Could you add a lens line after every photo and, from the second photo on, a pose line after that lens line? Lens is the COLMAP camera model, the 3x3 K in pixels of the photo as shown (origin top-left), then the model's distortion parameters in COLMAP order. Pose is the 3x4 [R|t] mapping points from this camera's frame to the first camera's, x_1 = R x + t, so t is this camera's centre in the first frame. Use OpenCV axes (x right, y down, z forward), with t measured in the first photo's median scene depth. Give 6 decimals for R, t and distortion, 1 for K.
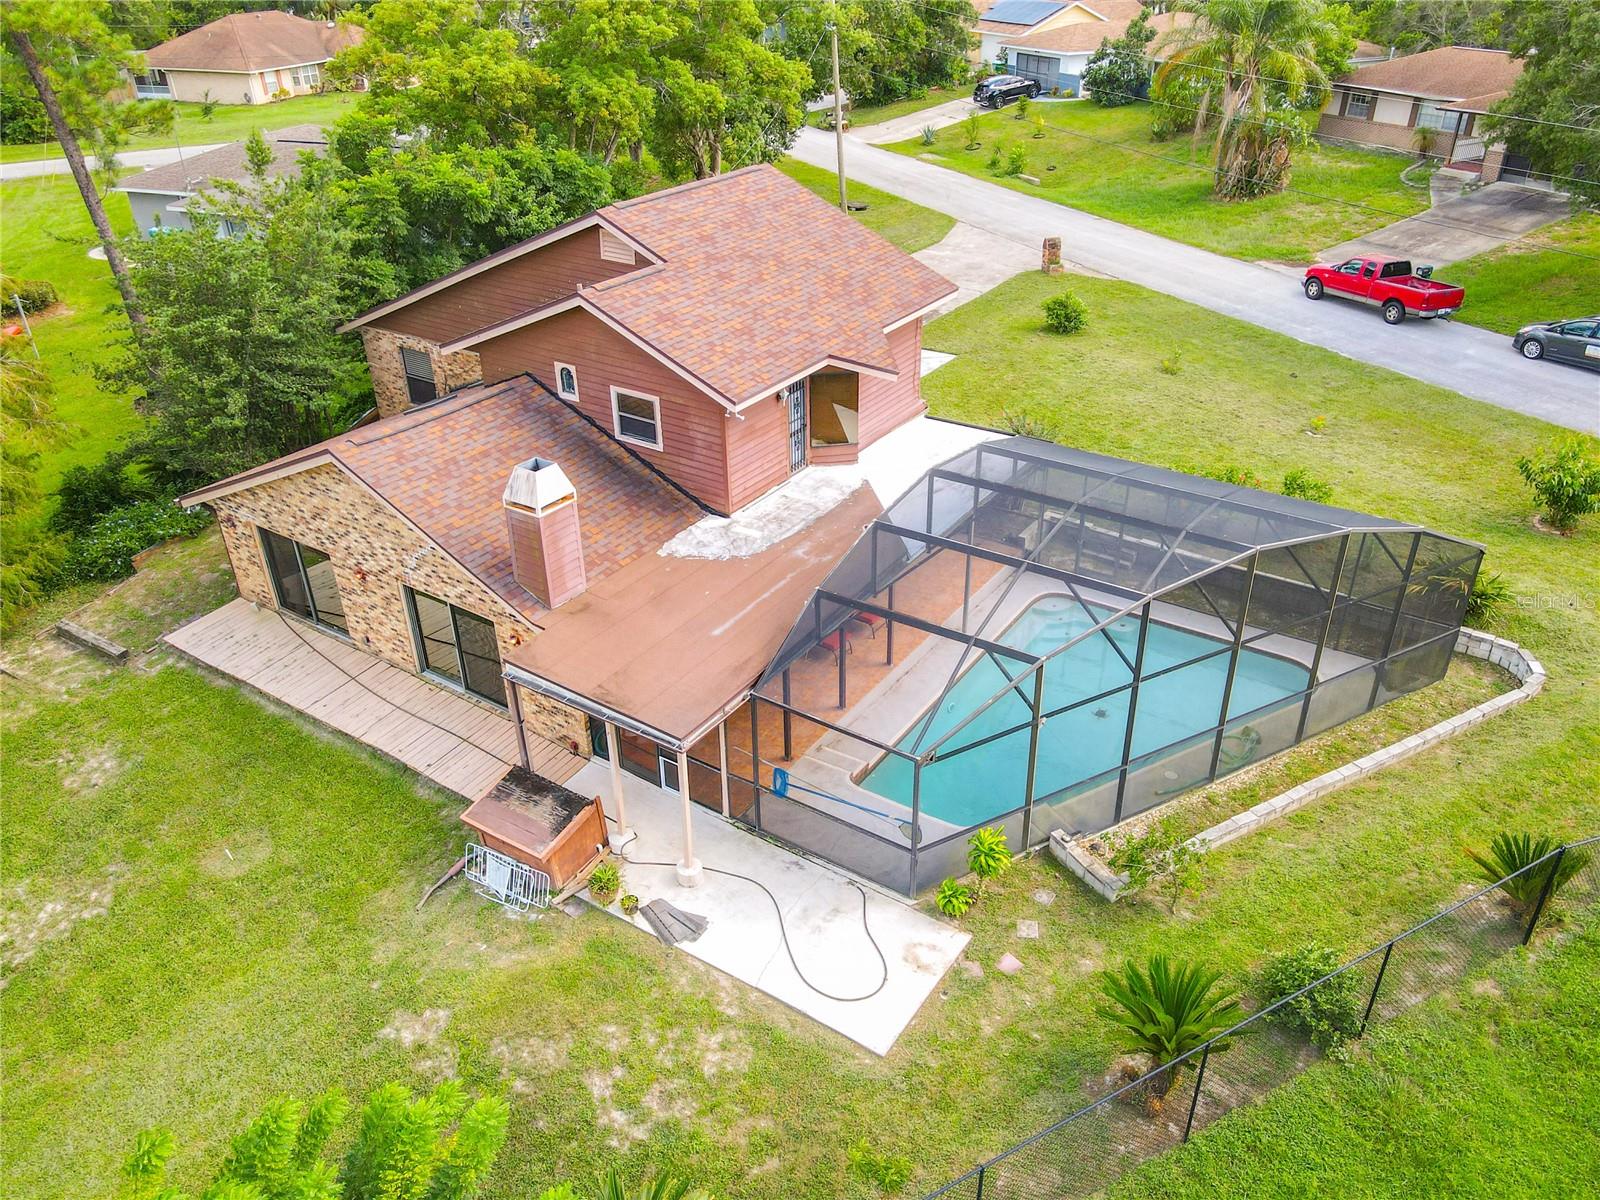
lens RADIAL K [[1246.4, 0, 799.1], [0, 1246.4, 558.4], [0, 0, 1]] dist [0.007478, 0.010323]
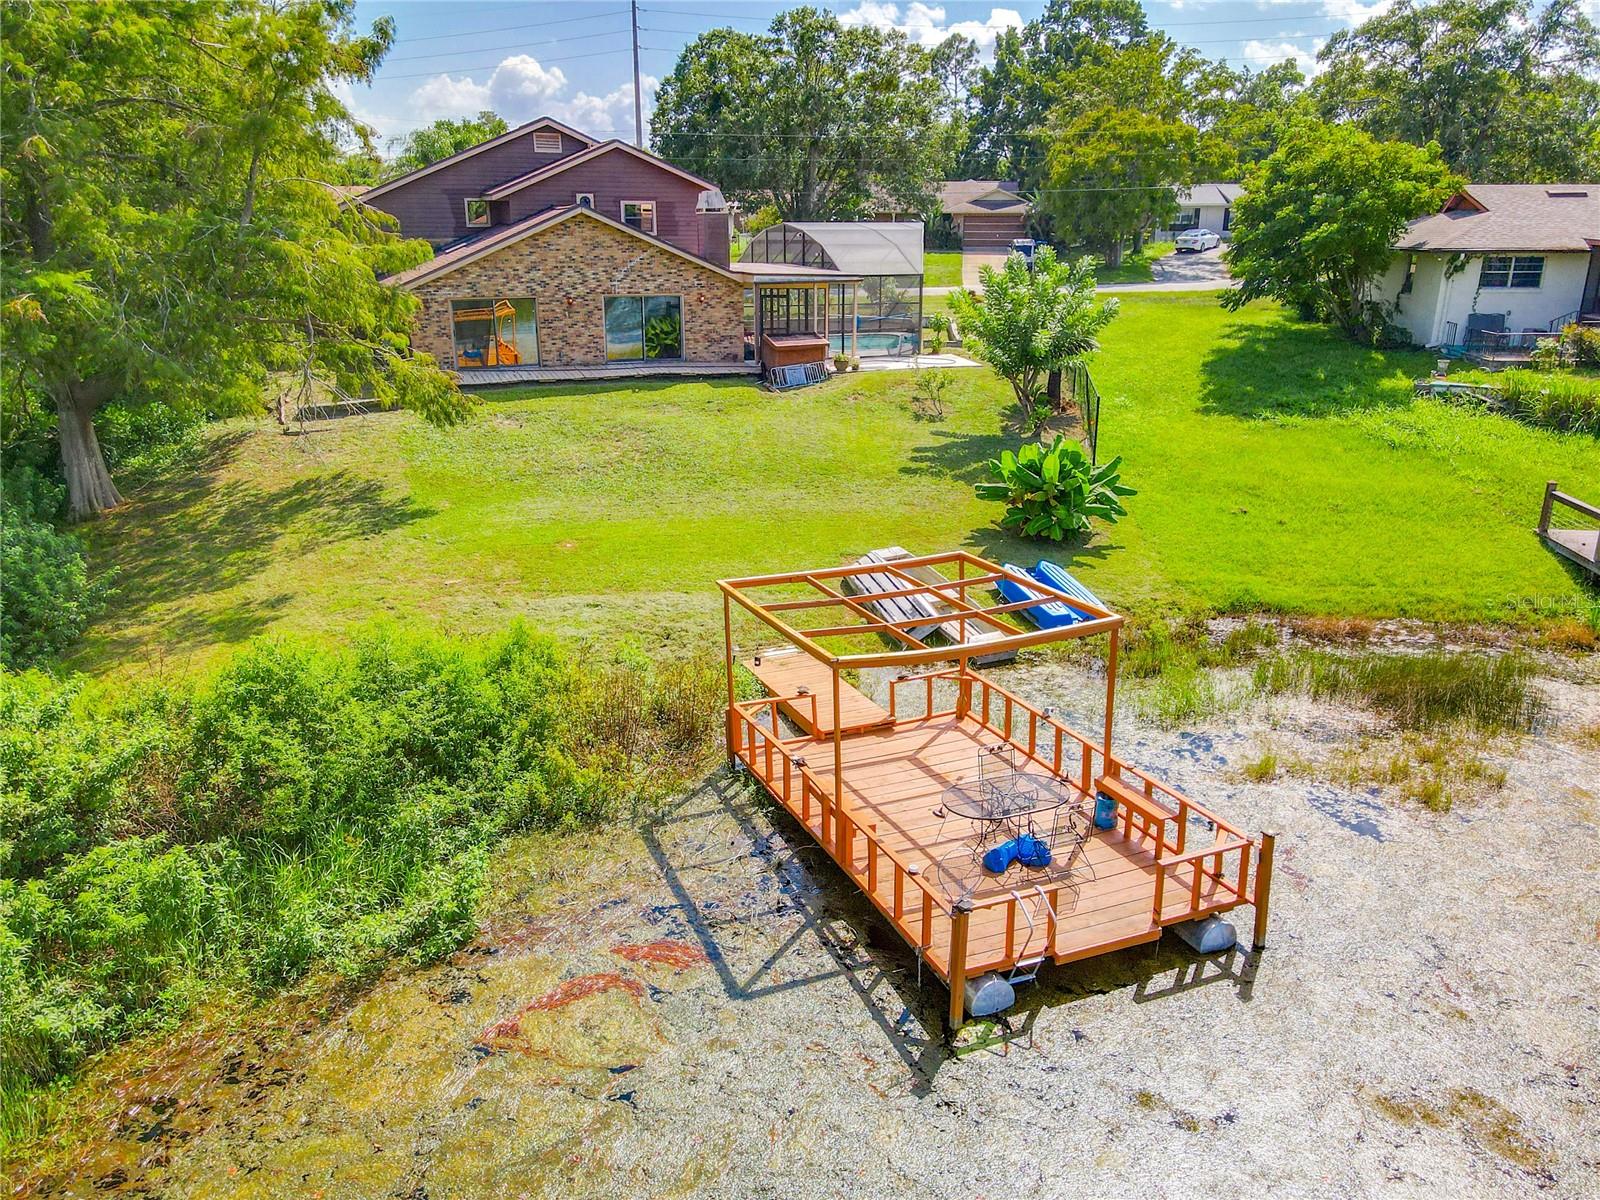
lens RADIAL K [[1226.8, 0, 804.5], [0, 1226.8, 619.0], [0, 0, 1]] dist [0.012261, 0.006169]
pose [[0.542469, -0.235931, 0.806265, -1.580254], [0.388841, 0.921270, 0.007964, 0.501860], [-0.744667, 0.309189, 0.591501, -0.035733]]
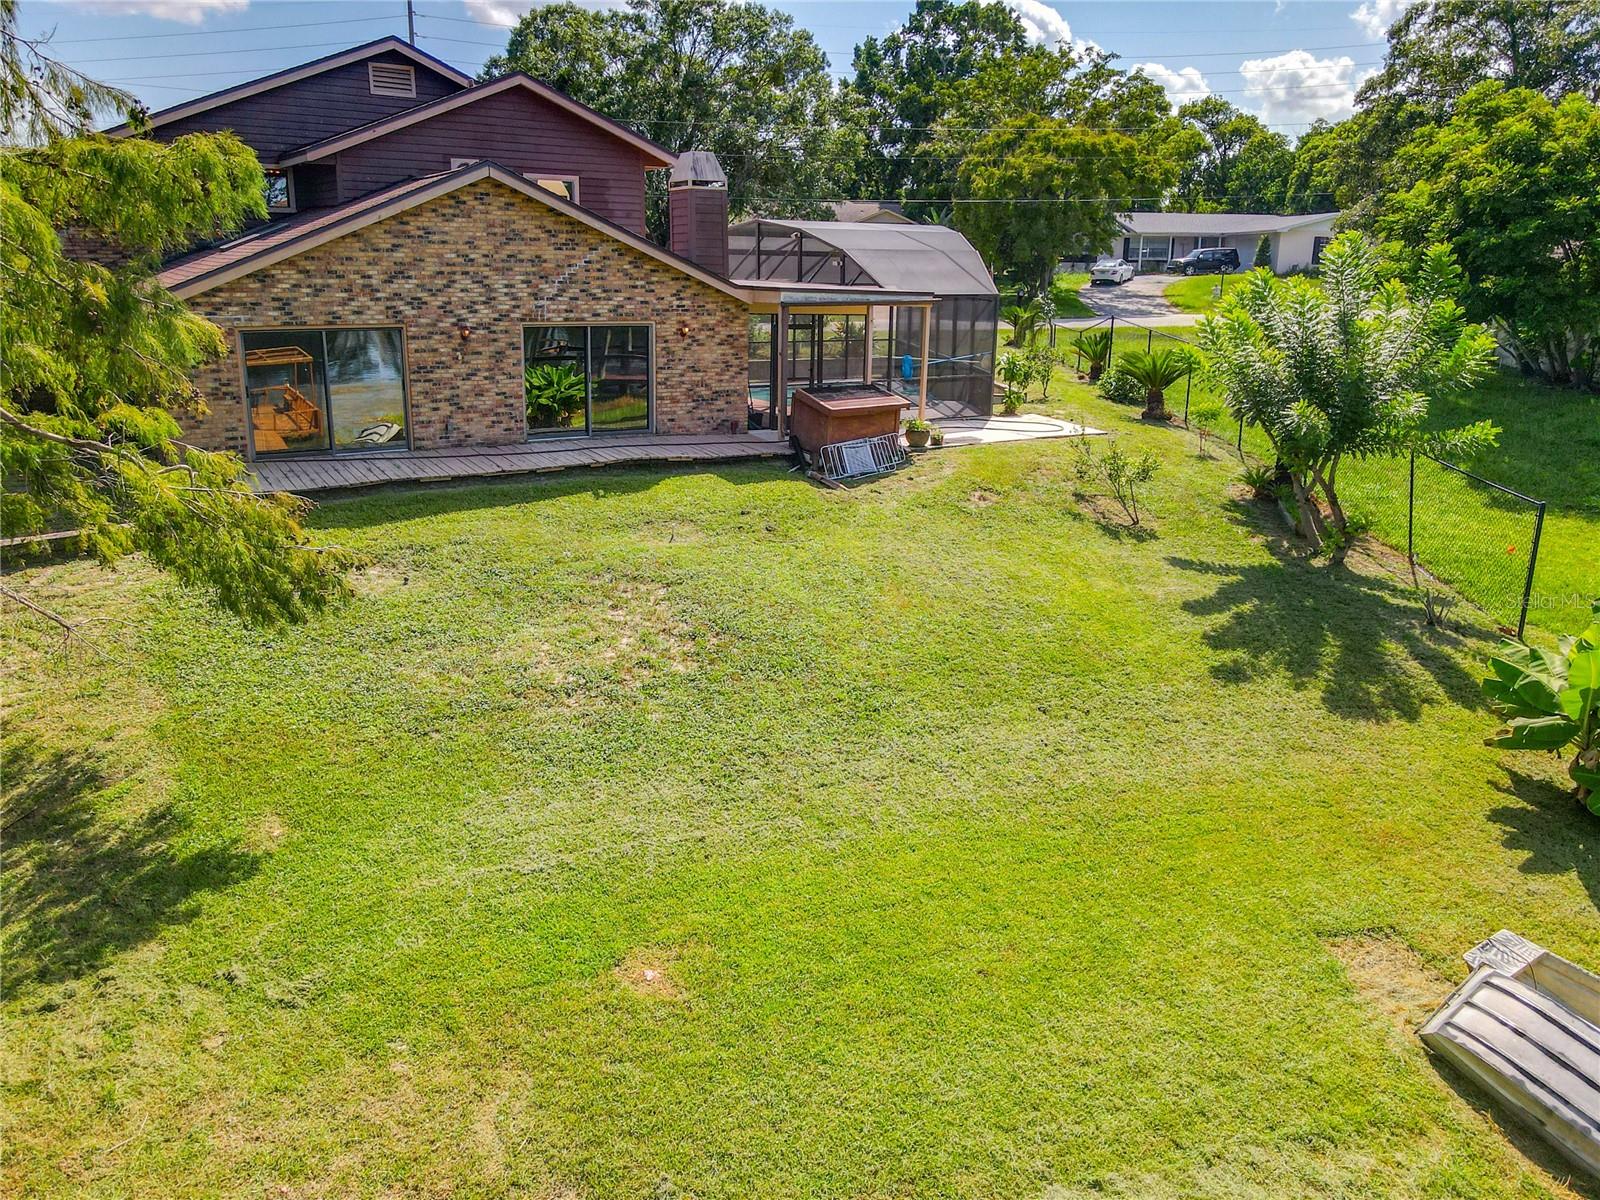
lens RADIAL K [[1246.4, 0, 799.1], [0, 1246.4, 558.4], [0, 0, 1]] dist [0.007478, 0.010323]
pose [[0.379736, -0.184224, 0.906566, -1.116257], [0.422784, 0.906203, 0.007057, 0.258106], [-0.822833, 0.380602, 0.422005, 0.491534]]
